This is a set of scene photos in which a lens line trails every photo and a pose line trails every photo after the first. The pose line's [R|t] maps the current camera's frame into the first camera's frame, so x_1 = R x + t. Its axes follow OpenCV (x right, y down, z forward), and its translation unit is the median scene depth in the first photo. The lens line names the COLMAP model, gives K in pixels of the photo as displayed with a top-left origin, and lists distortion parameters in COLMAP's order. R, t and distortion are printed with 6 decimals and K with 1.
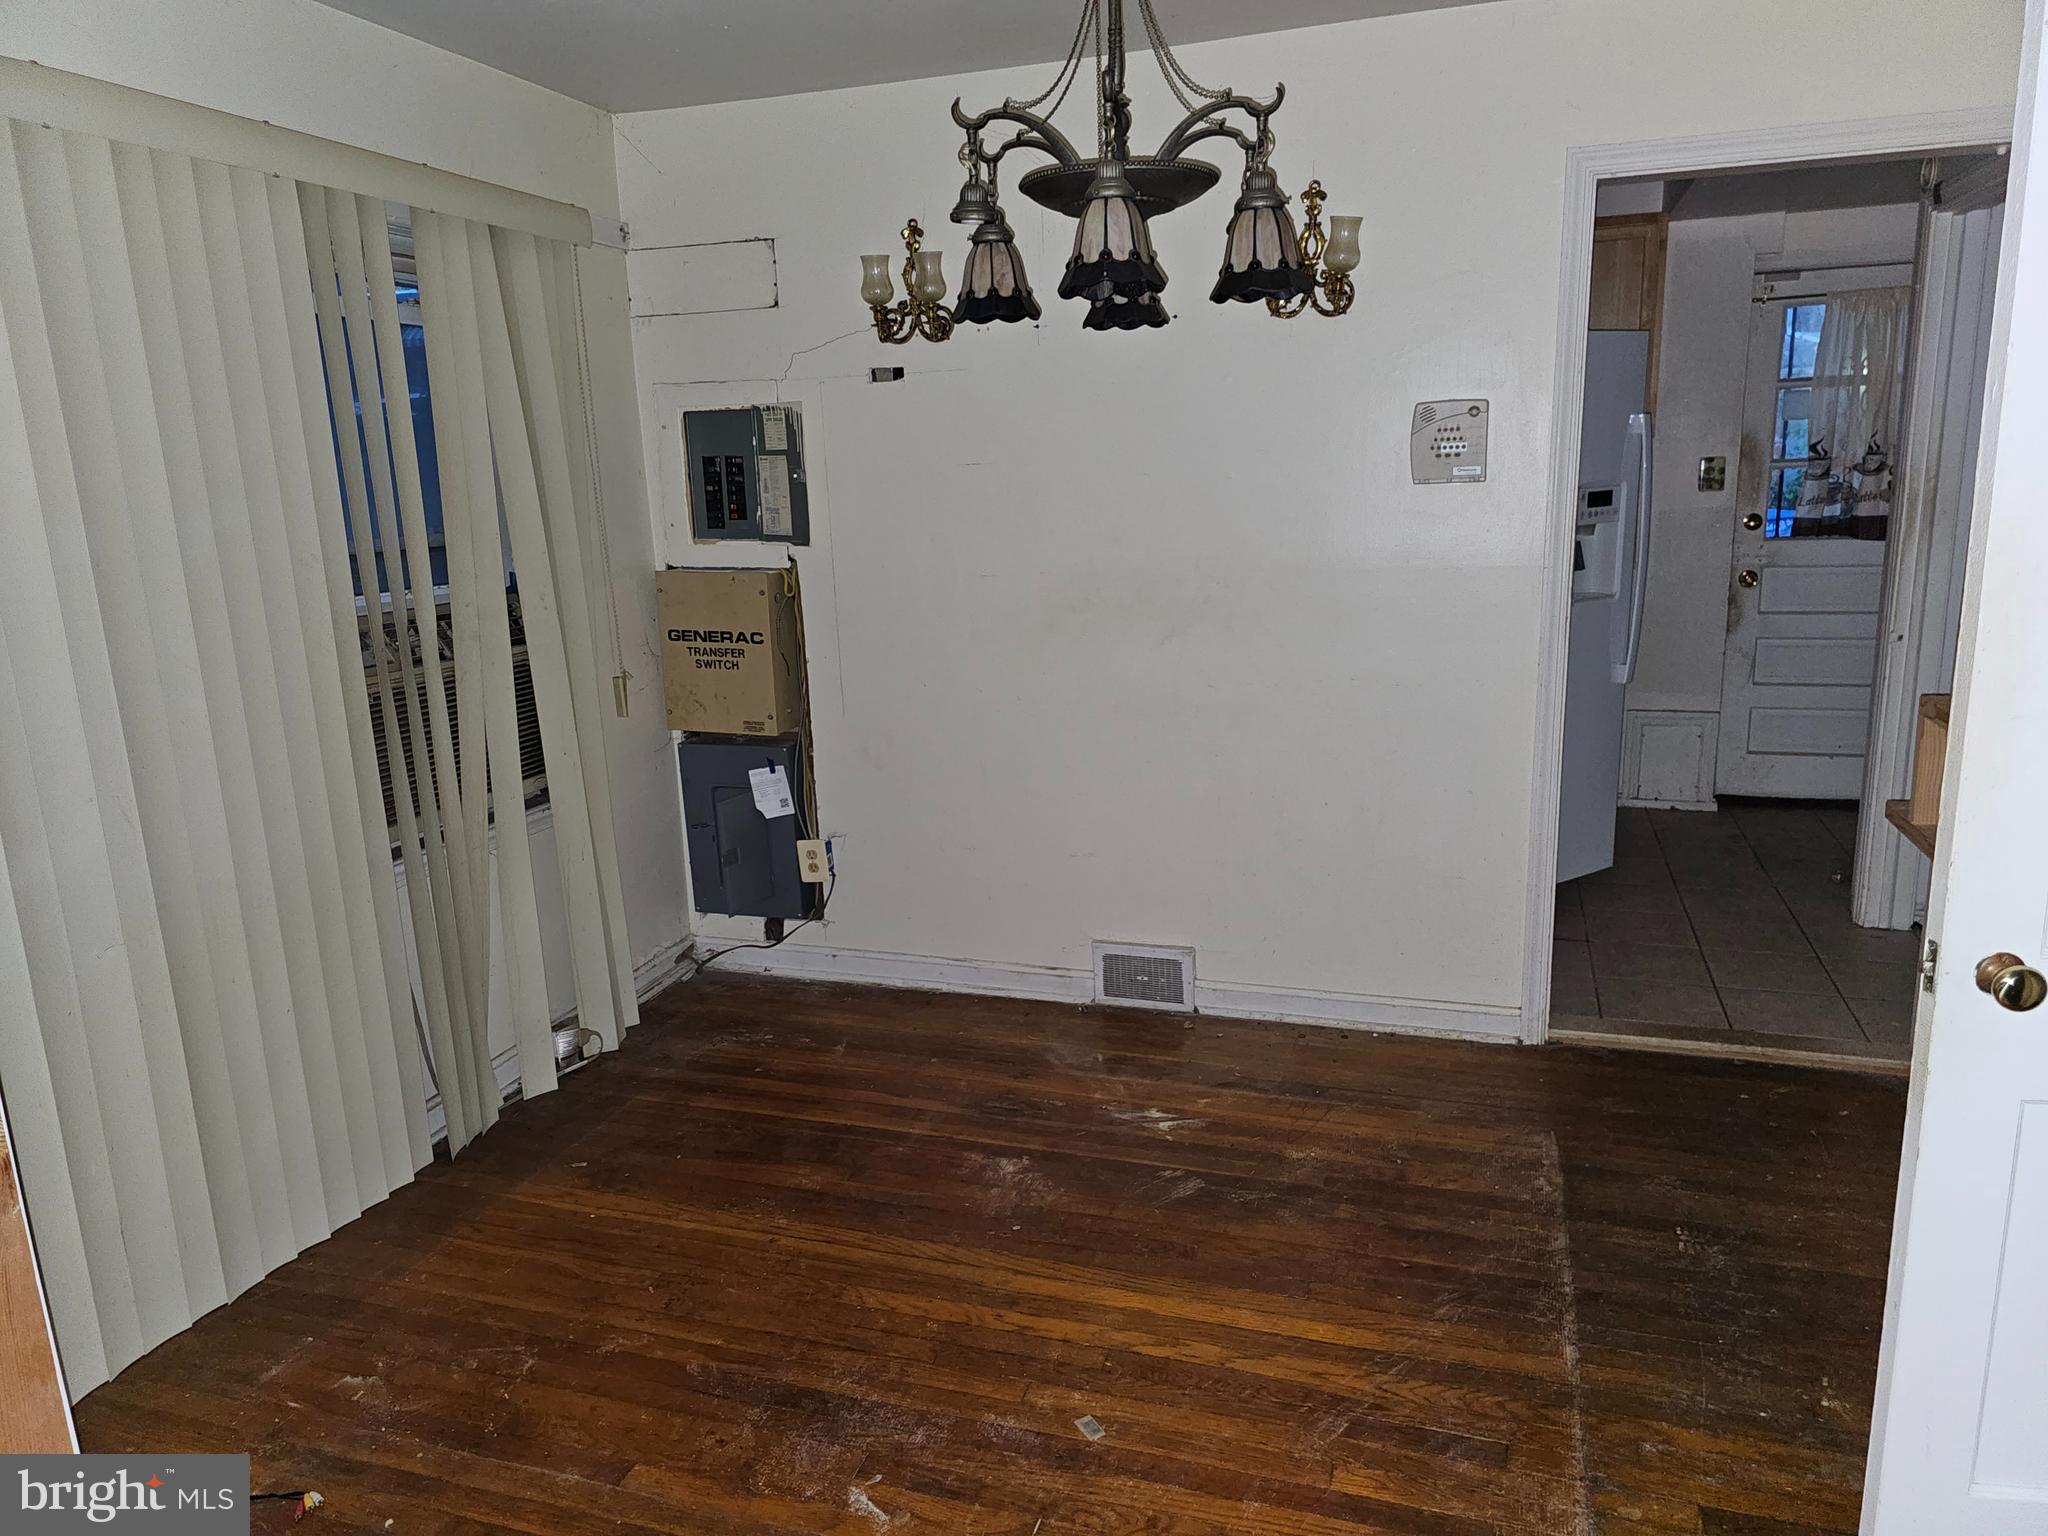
lens RADIAL K [[1375.6, 0, 1037.1], [0, 1375.6, 777.1], [0, 0, 1]] dist [0.008601, 0.001794]
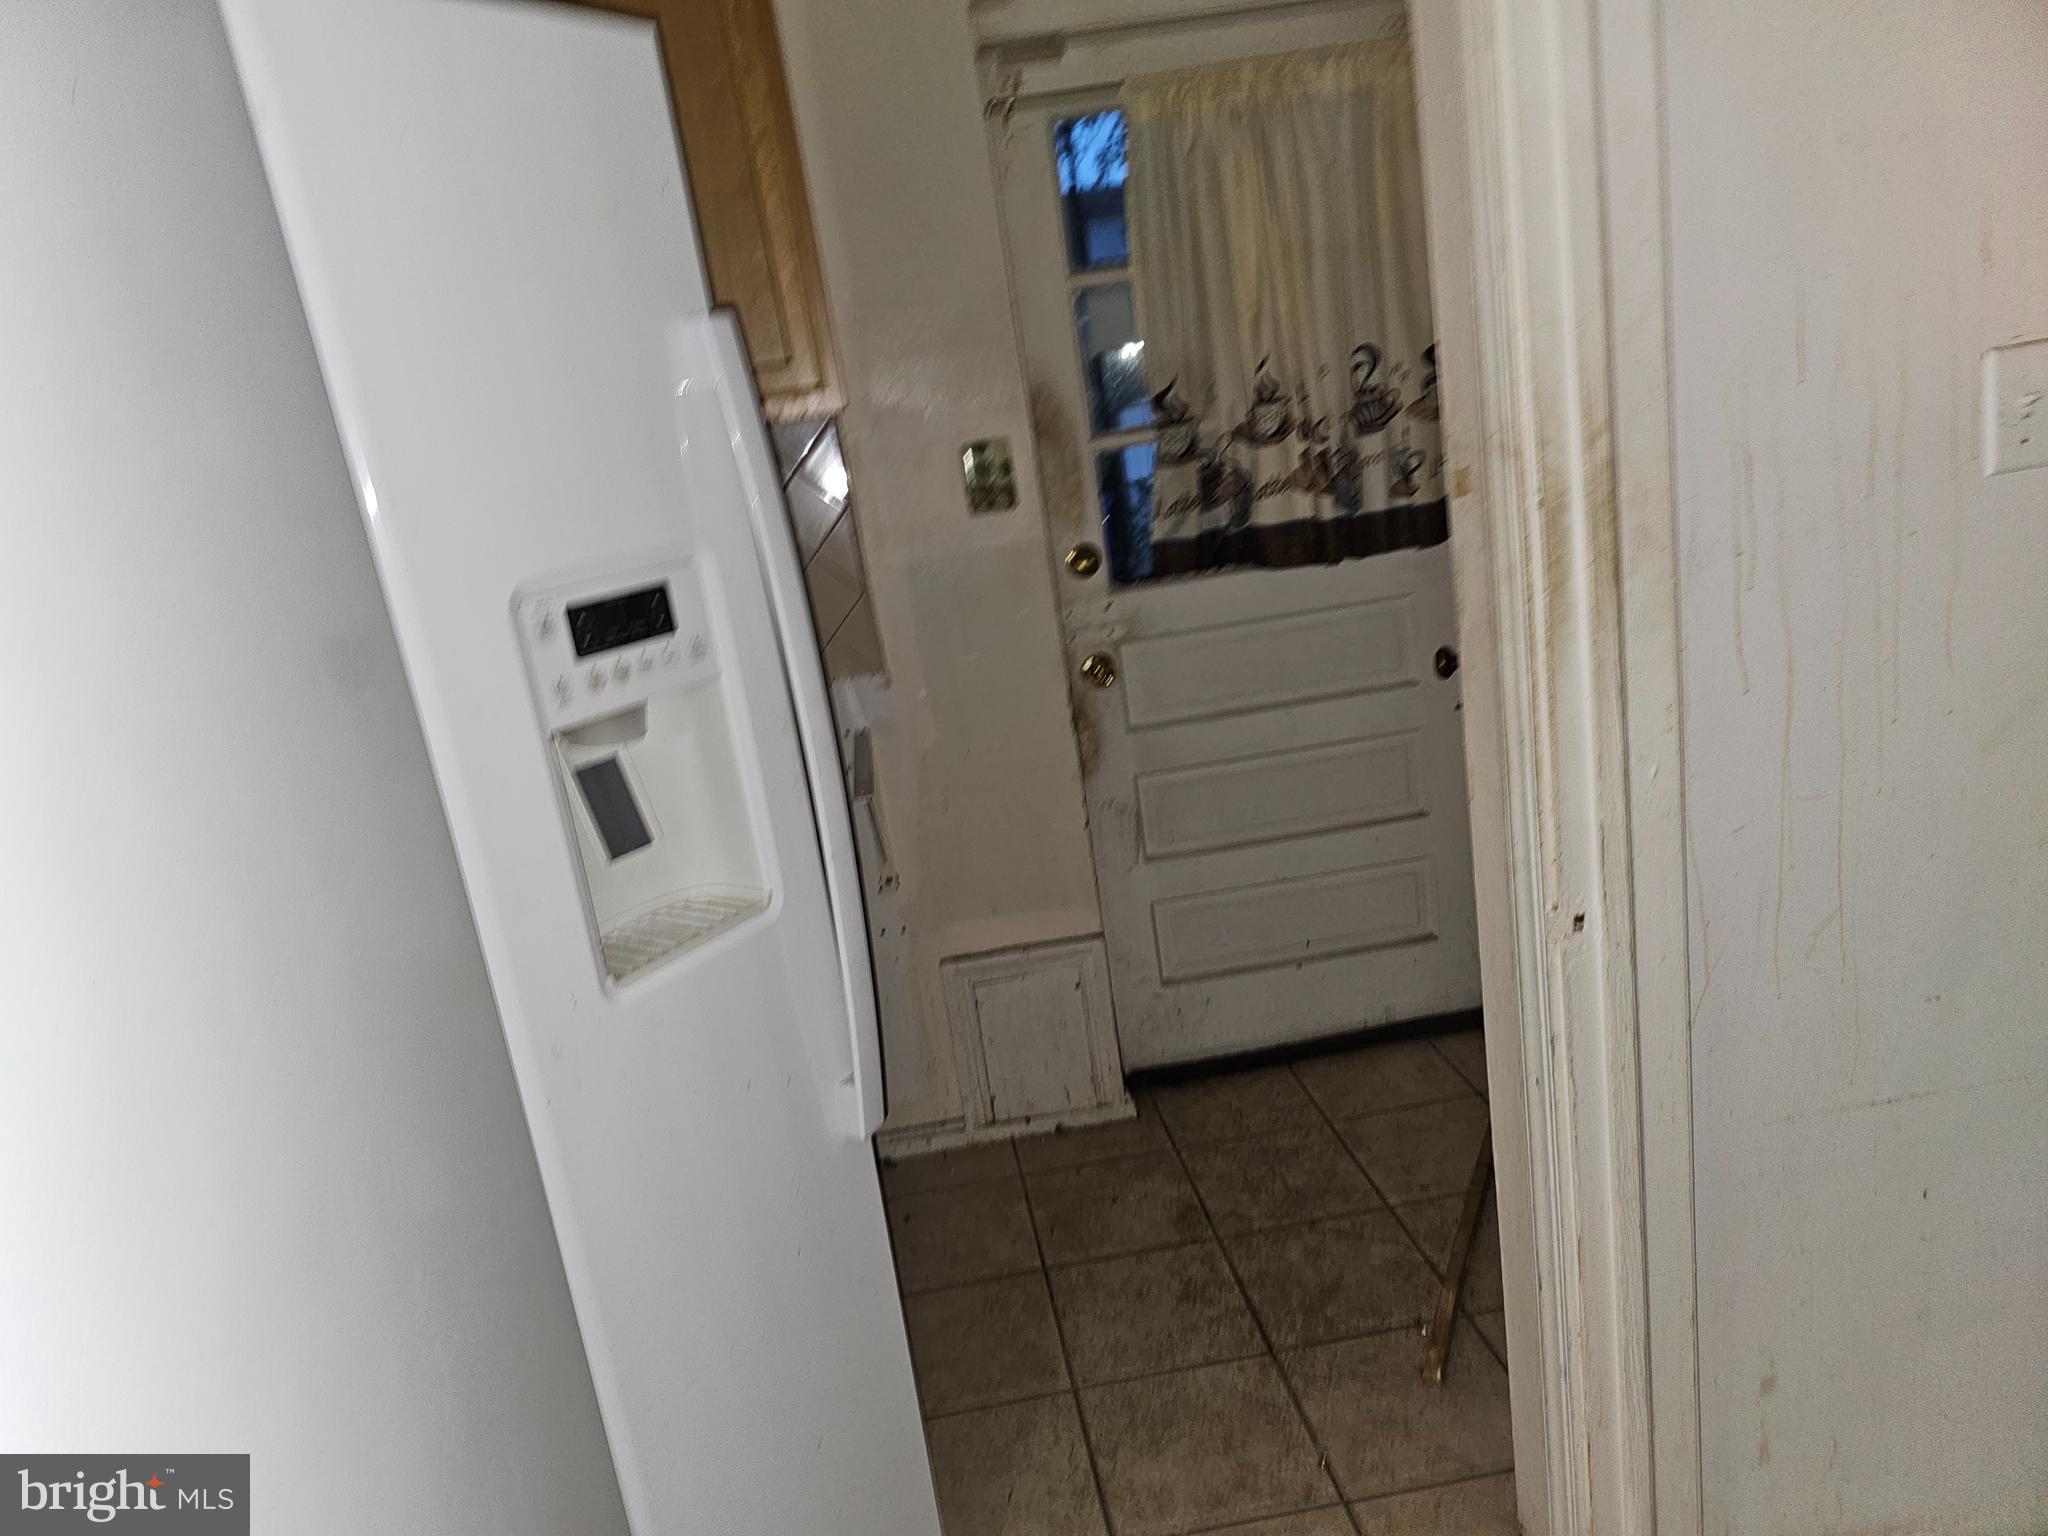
lens RADIAL K [[1375.6, 0, 1019.8], [0, 1375.6, 768.1], [0, 0, 1]] dist [0.008601, 0.001794]
pose [[0.895667, -0.197123, 0.398651, 0.290079], [0.206162, 0.978302, 0.020551, -0.128862], [-0.394053, 0.063780, 0.916872, 0.567574]]
